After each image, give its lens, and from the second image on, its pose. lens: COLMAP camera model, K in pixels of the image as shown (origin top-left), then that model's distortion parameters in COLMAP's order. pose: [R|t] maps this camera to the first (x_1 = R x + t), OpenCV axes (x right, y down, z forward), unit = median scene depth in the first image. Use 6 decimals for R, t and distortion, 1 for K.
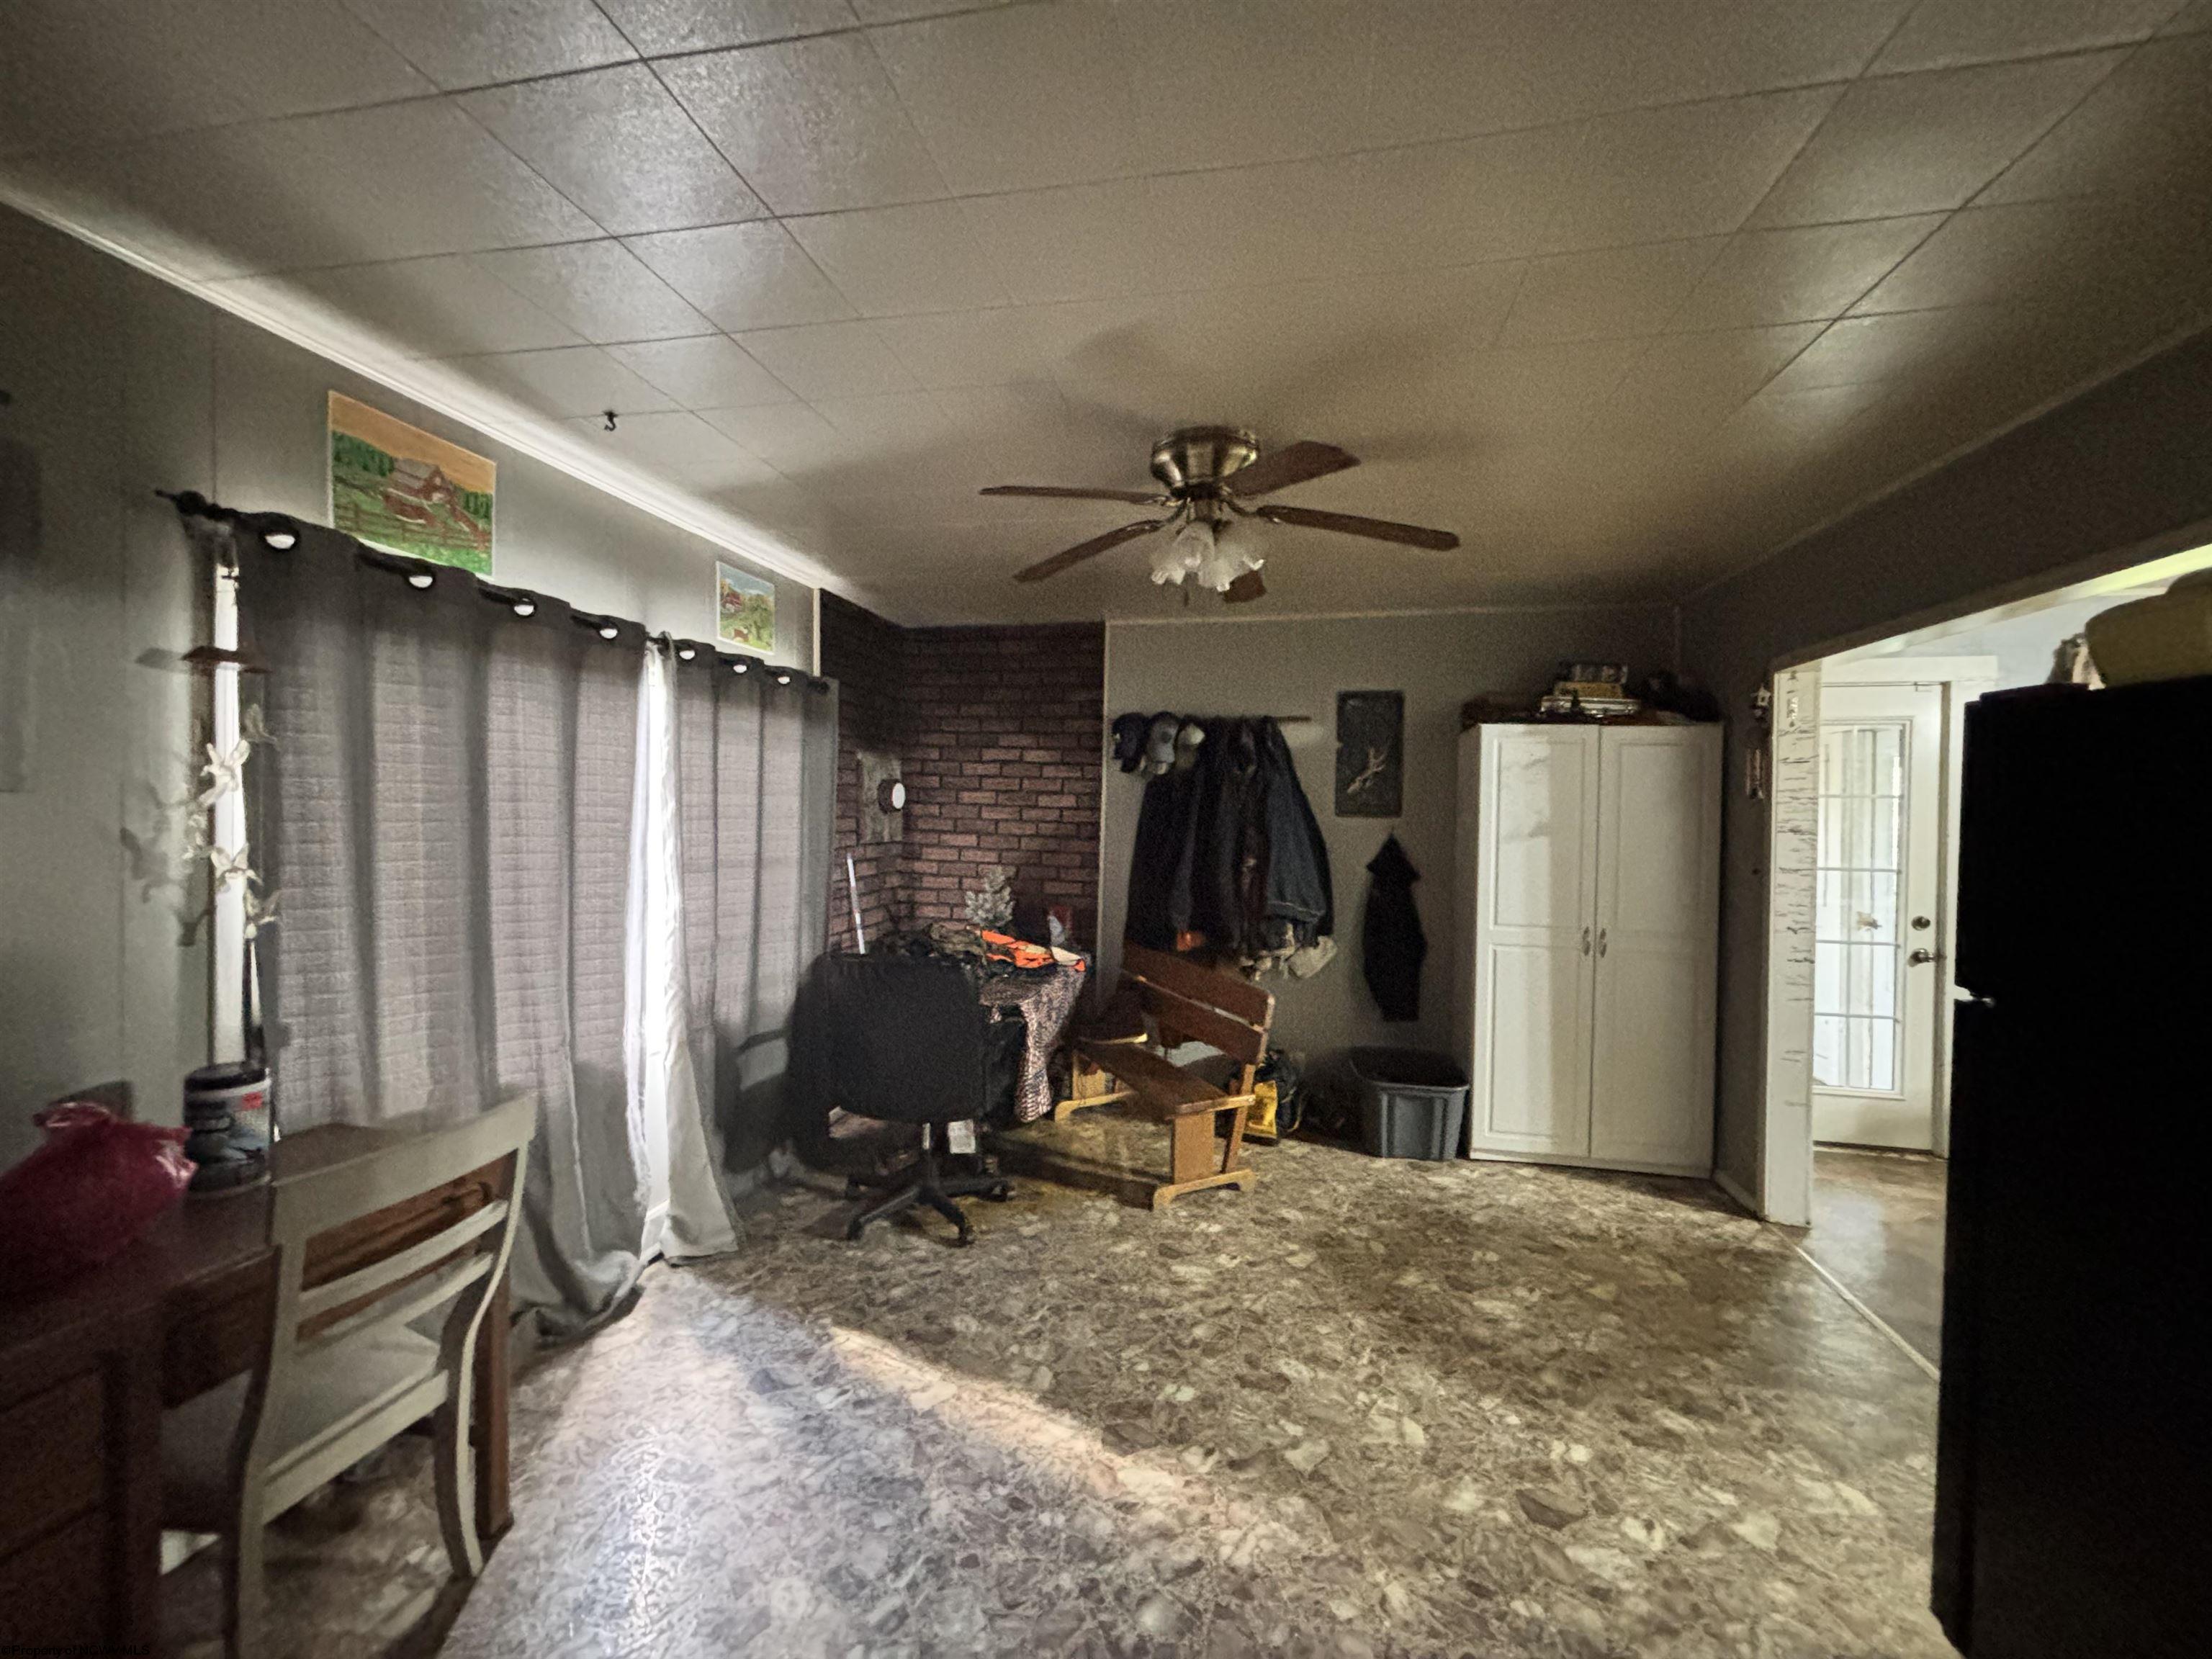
lens RADIAL K [[889.9, 0, 1106.0], [0, 889.9, 829.5], [0, 0, 1]] dist [0.000549, -0.000041]
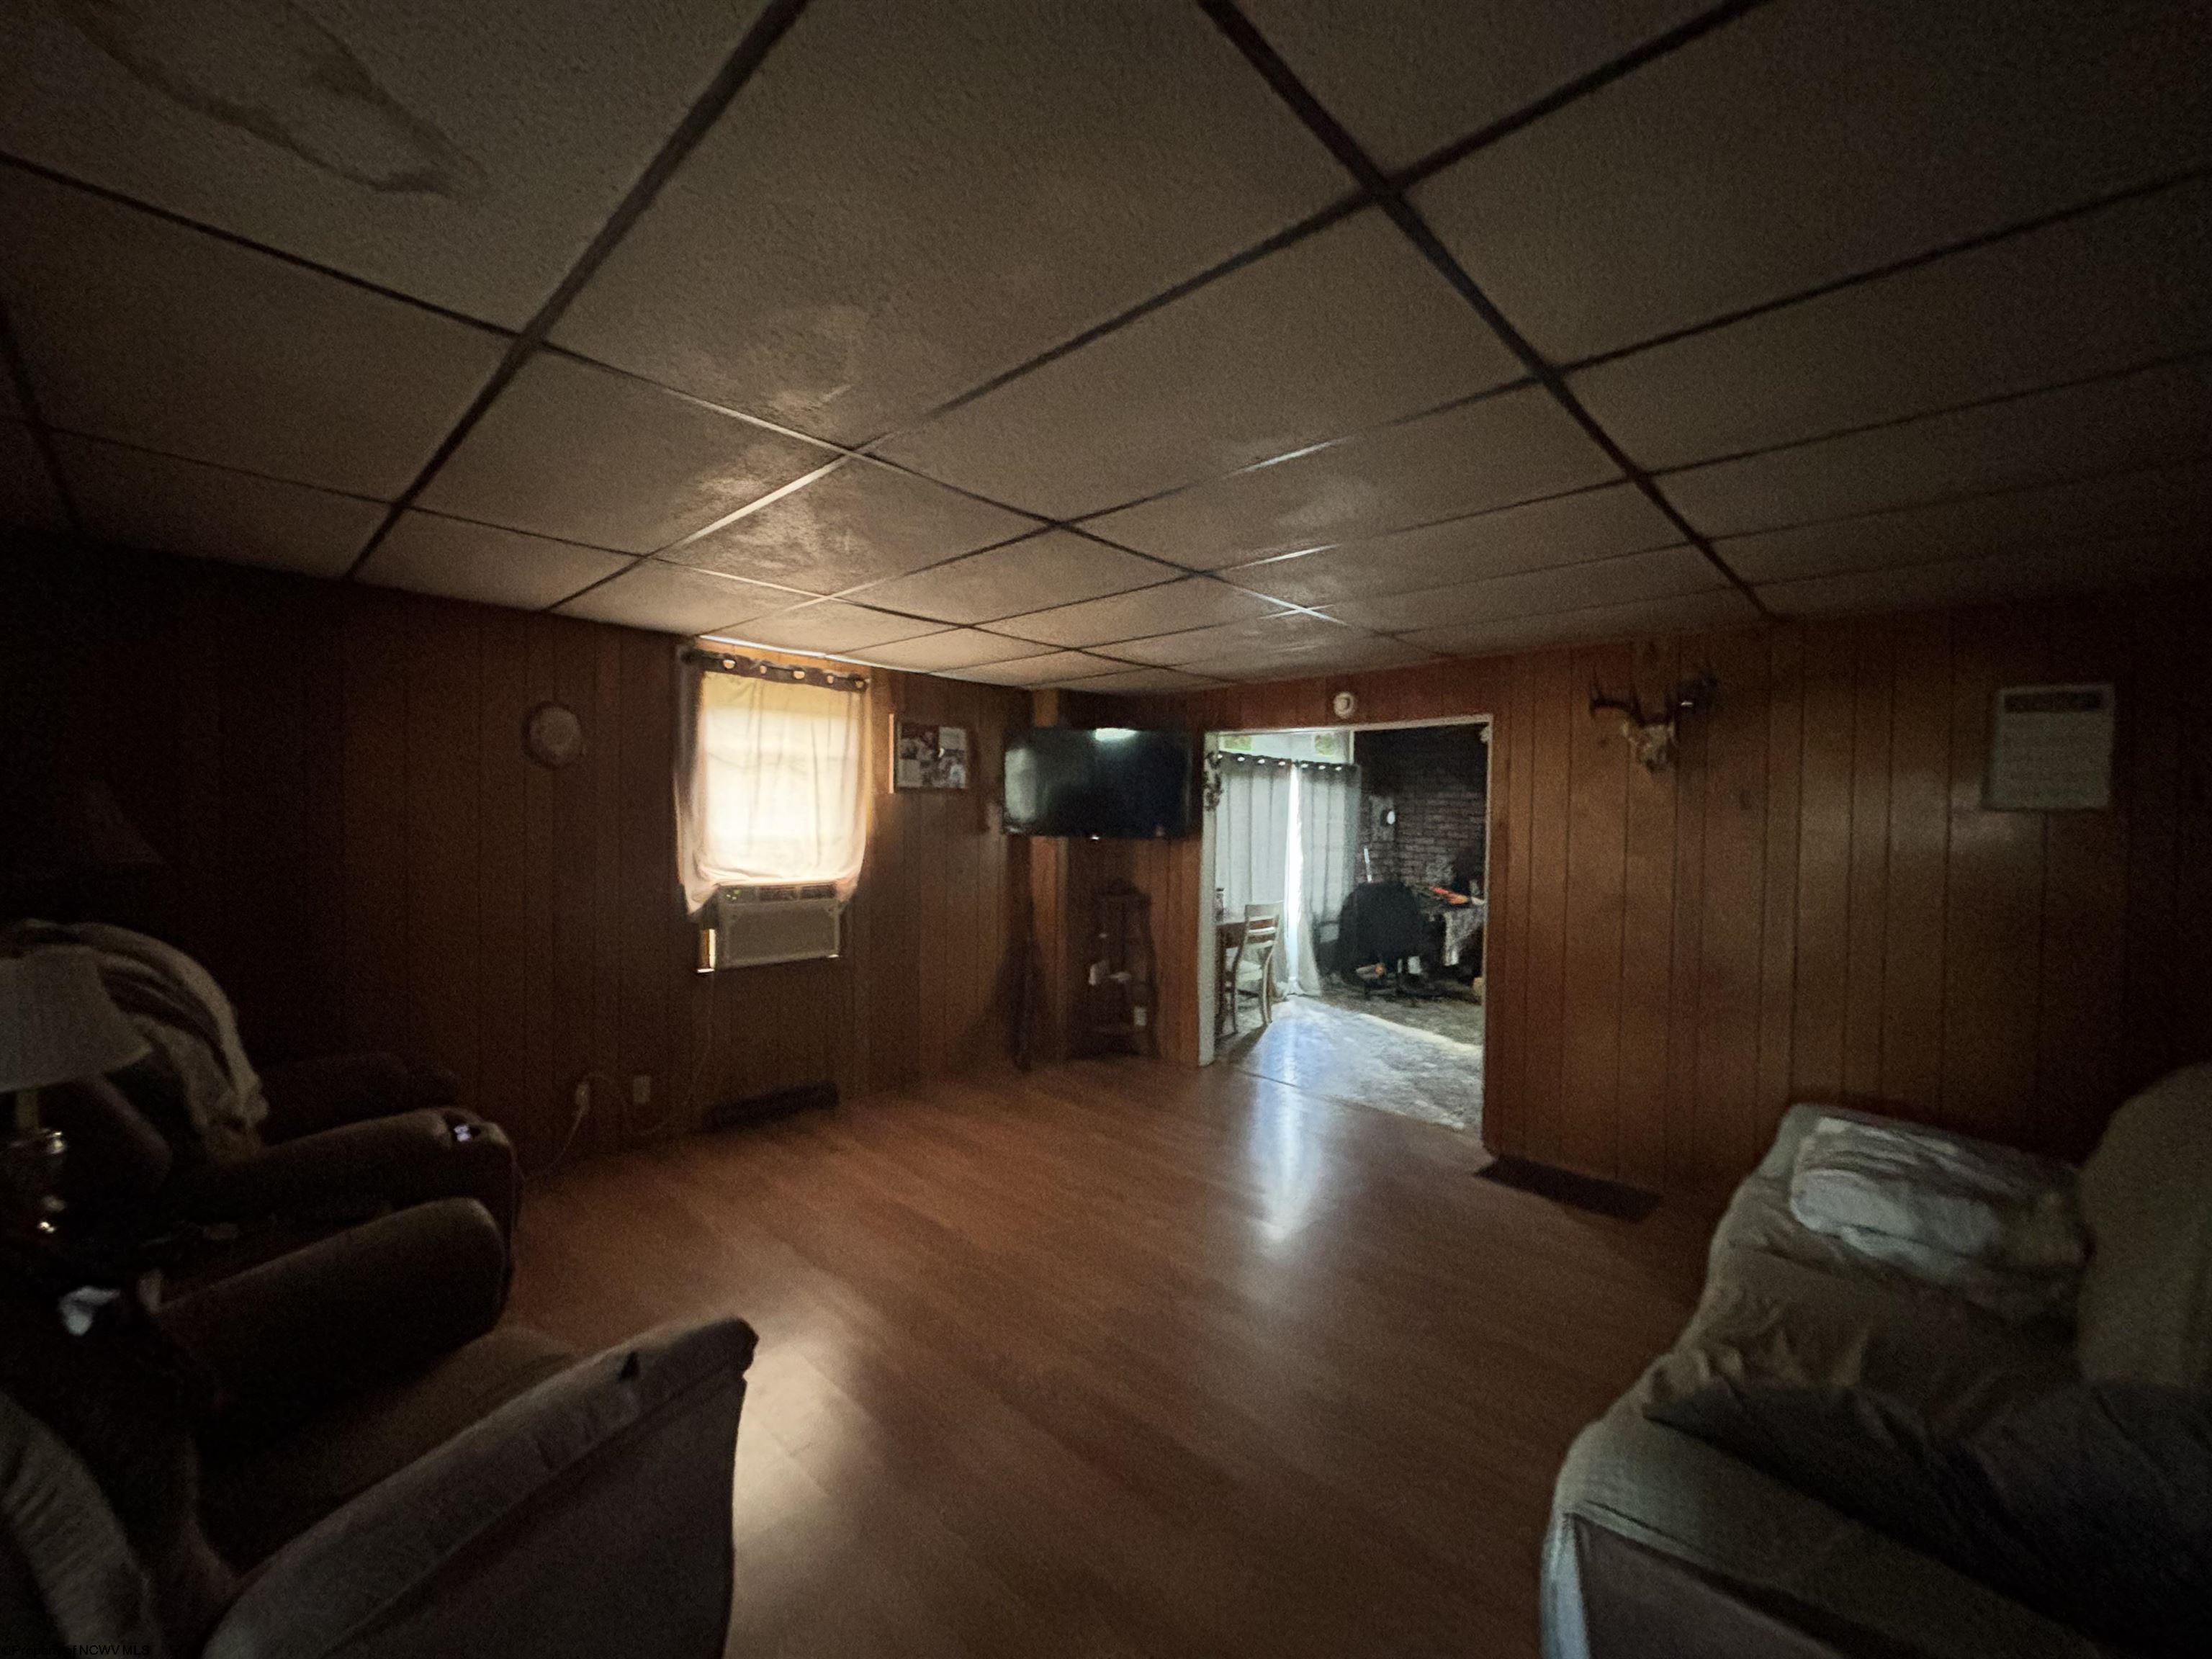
lens RADIAL K [[889.9, 0, 1106.0], [0, 889.9, 829.5], [0, 0, 1]] dist [0.000549, -0.000041]
pose [[0.844438, 0.003500, -0.535642, 0.365974], [-0.010598, 0.999892, -0.010174, 0.019108], [0.535549, 0.014268, 0.844384, -1.268233]]
